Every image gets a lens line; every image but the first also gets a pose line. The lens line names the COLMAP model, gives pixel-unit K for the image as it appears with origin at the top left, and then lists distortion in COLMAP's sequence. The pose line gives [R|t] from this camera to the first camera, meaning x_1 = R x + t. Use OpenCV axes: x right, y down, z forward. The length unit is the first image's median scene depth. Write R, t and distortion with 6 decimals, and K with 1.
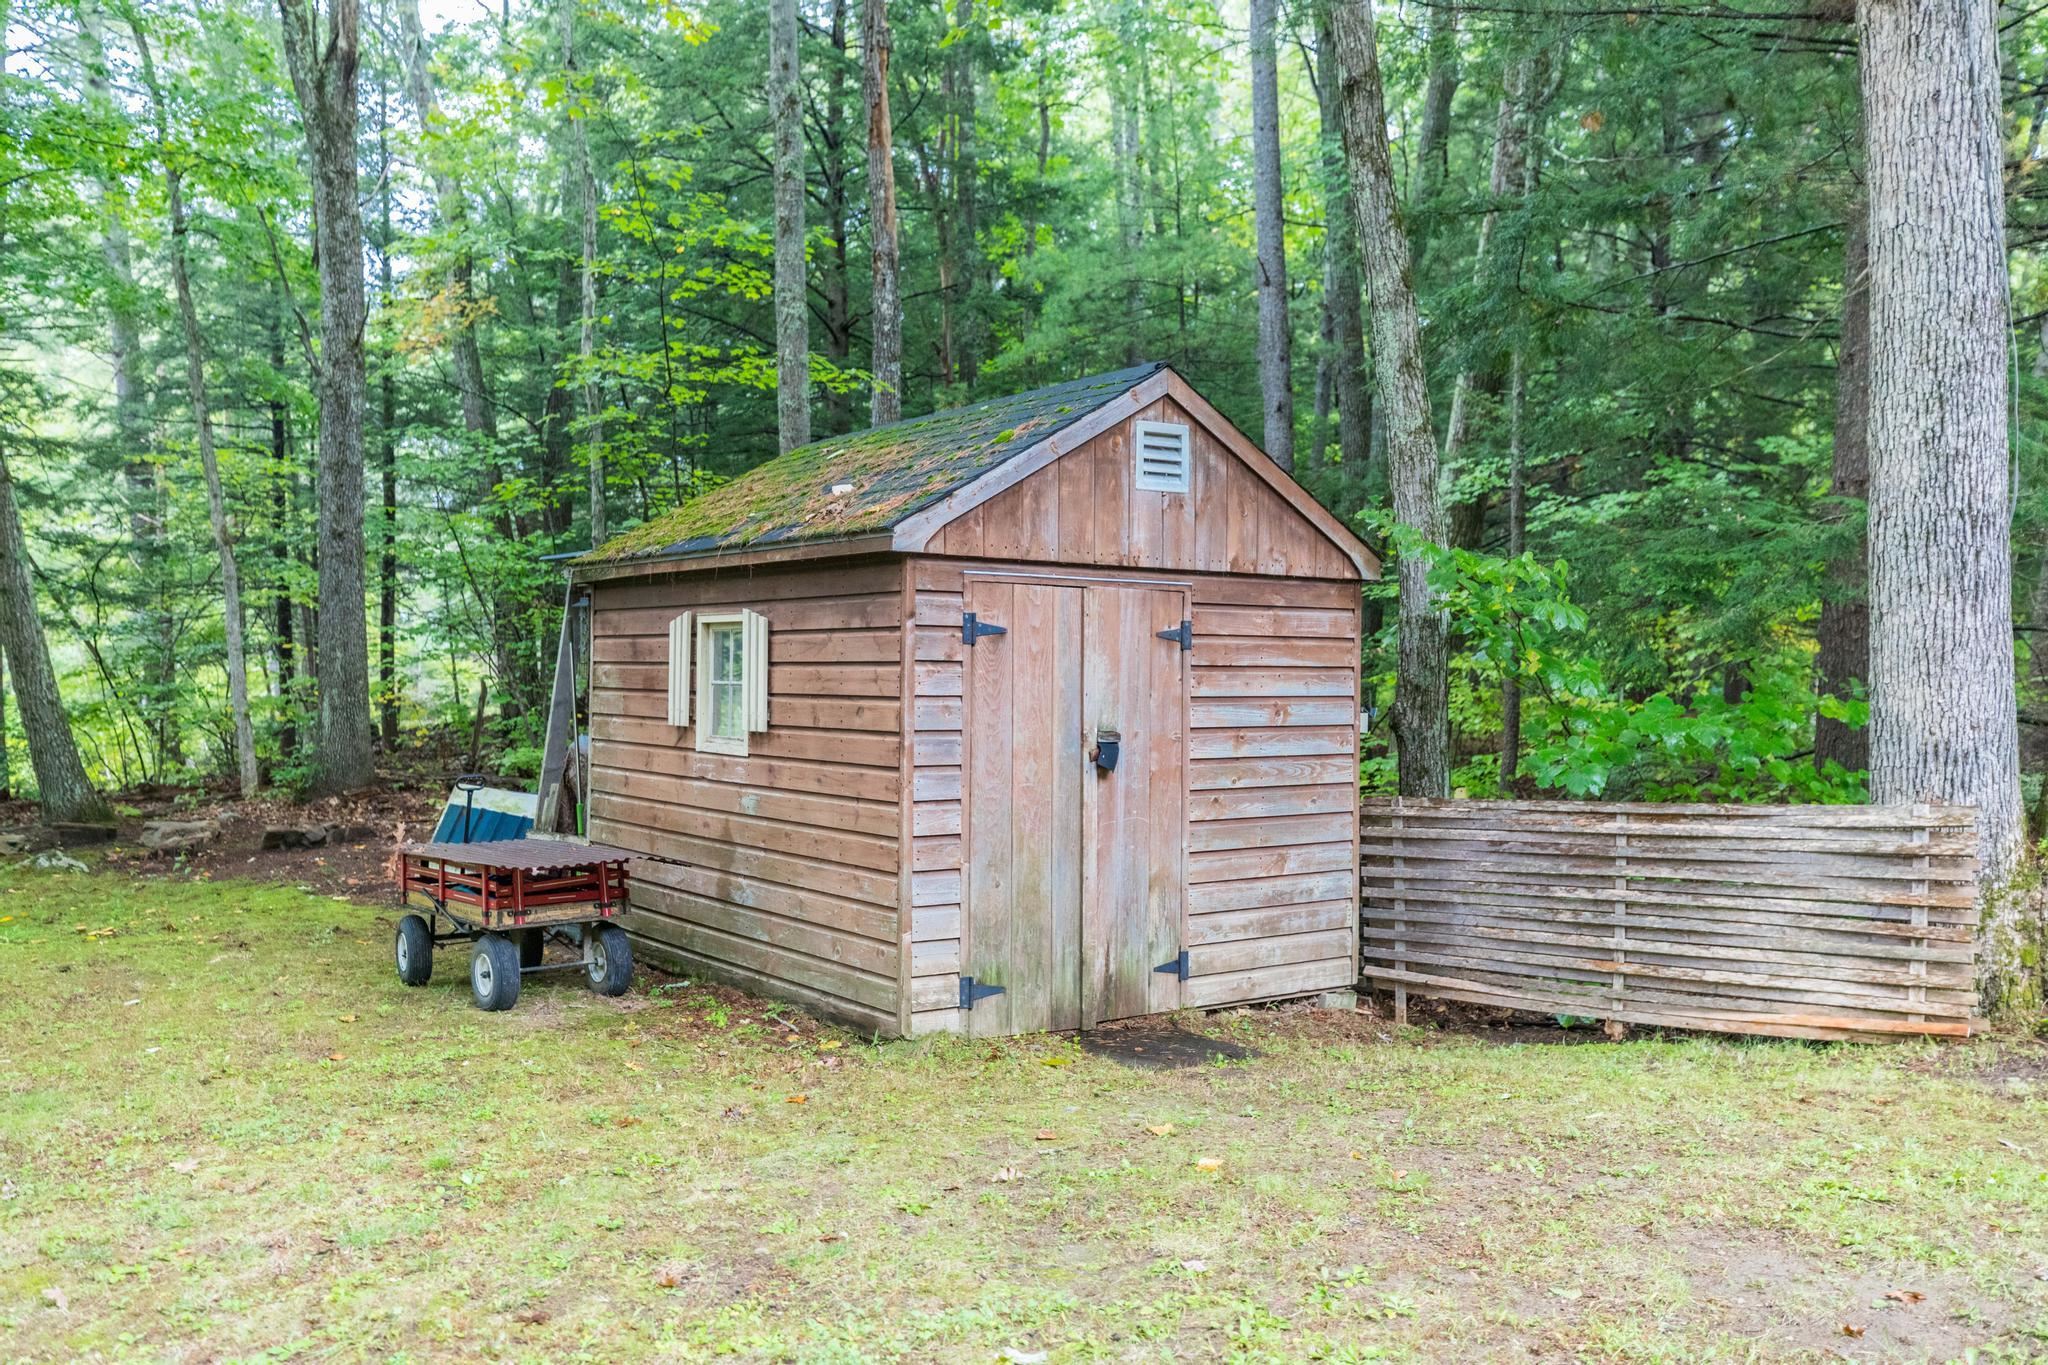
lens RADIAL K [[1730.9, 0, 1017.4], [0, 1730.9, 683.1], [0, 0, 1]] dist [0.000668, -0.000183]
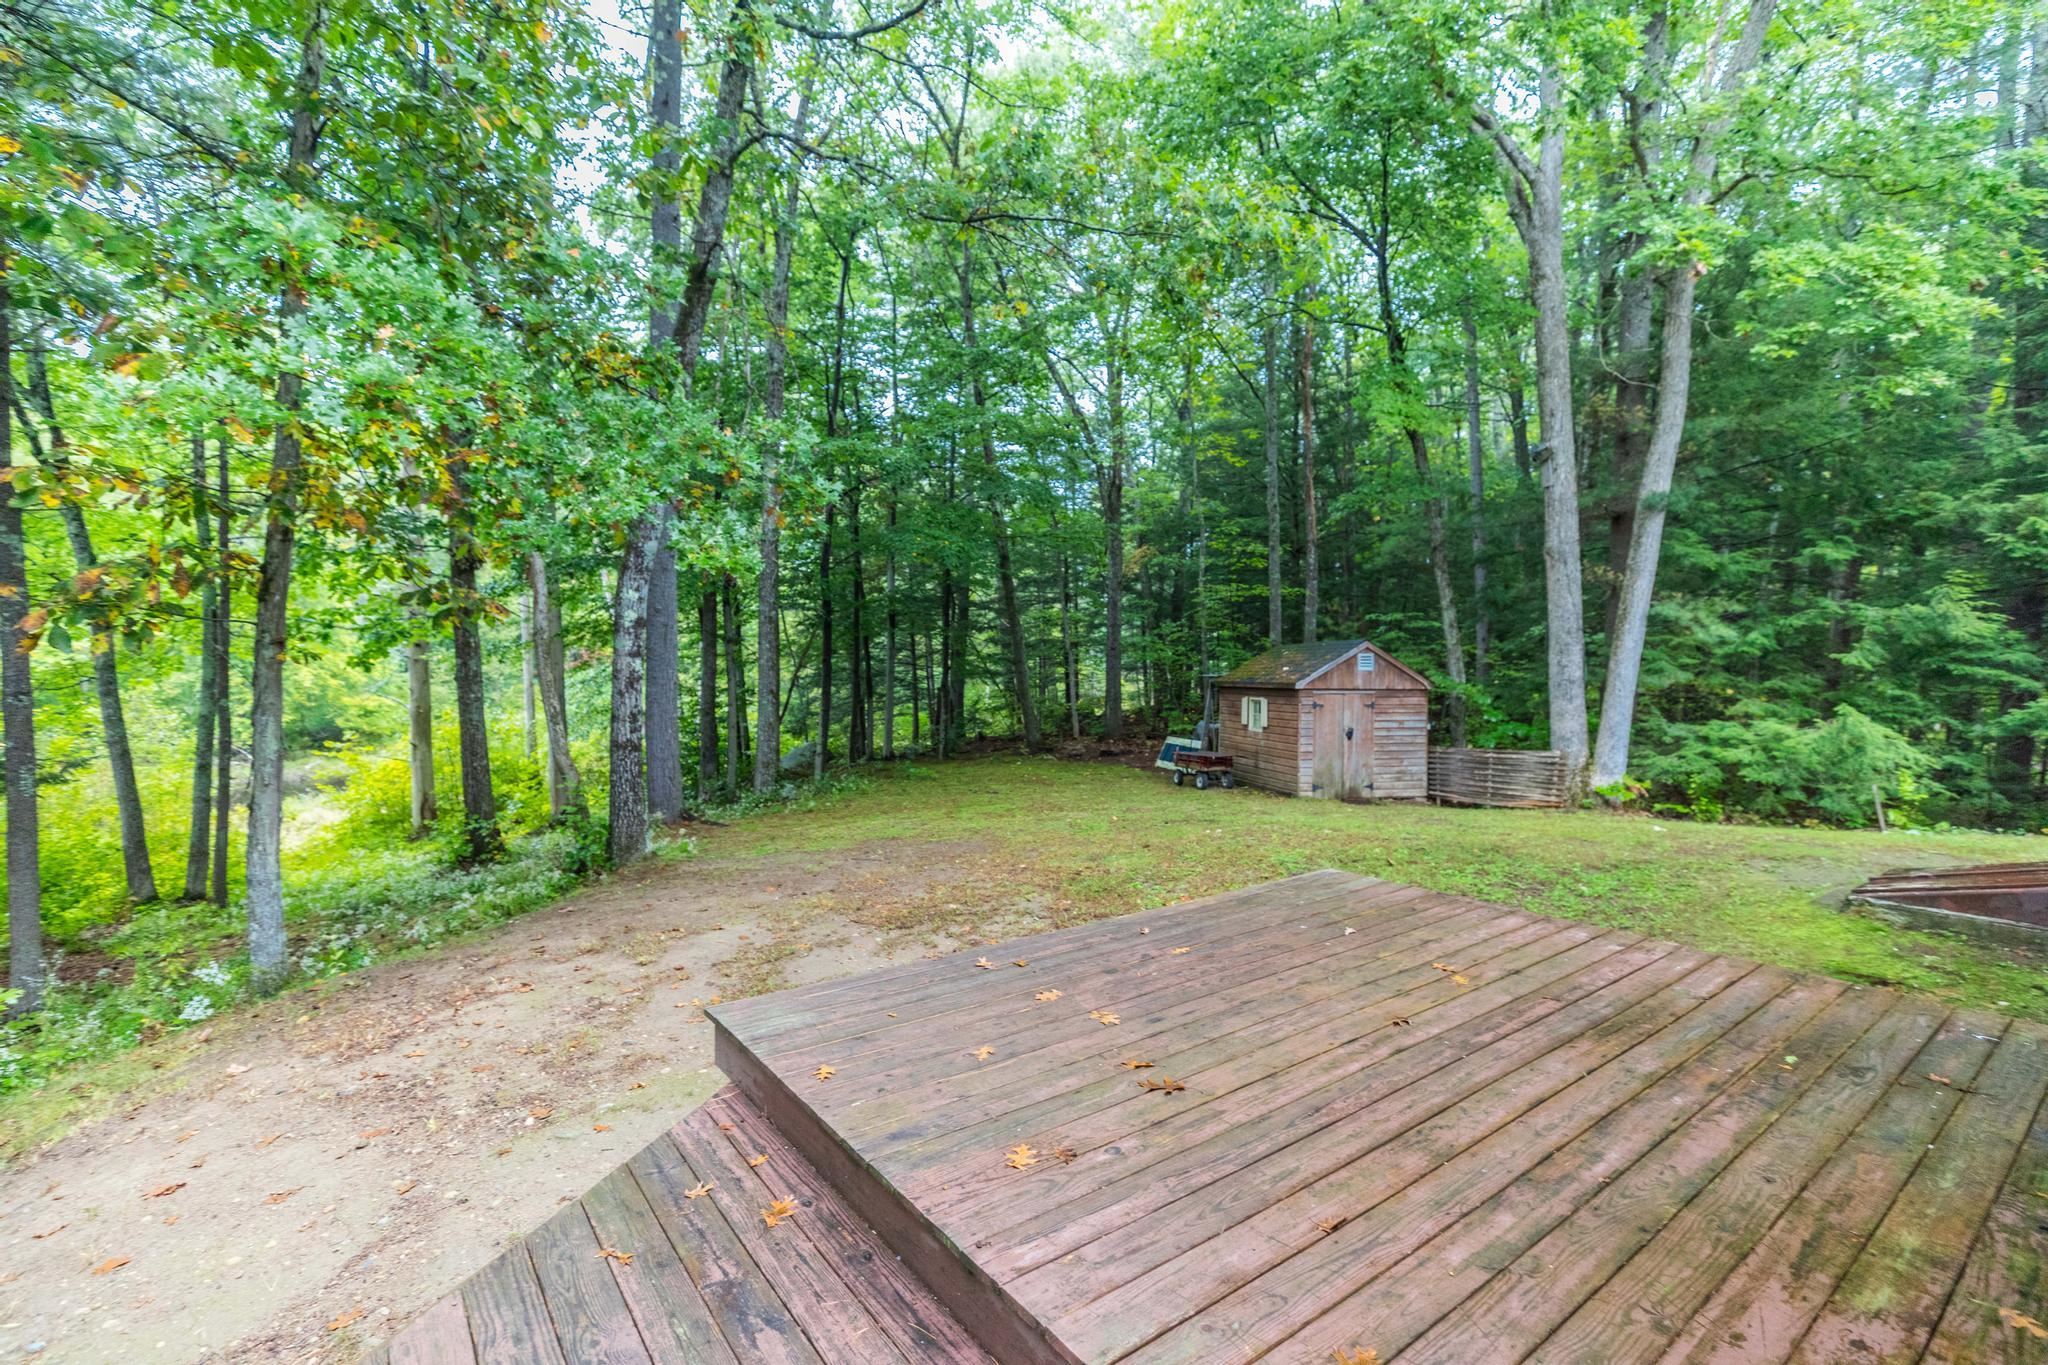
lens RADIAL K [[957.1, 0, 1013.8], [0, 957.1, 691.6], [0, 0, 1]] dist [0.007189, 0.000405]
pose [[0.922028, 0.004048, -0.387103, 0.179686], [0.001299, 0.999907, 0.013551, -0.085687], [0.387122, -0.012997, 0.921937, -1.322307]]
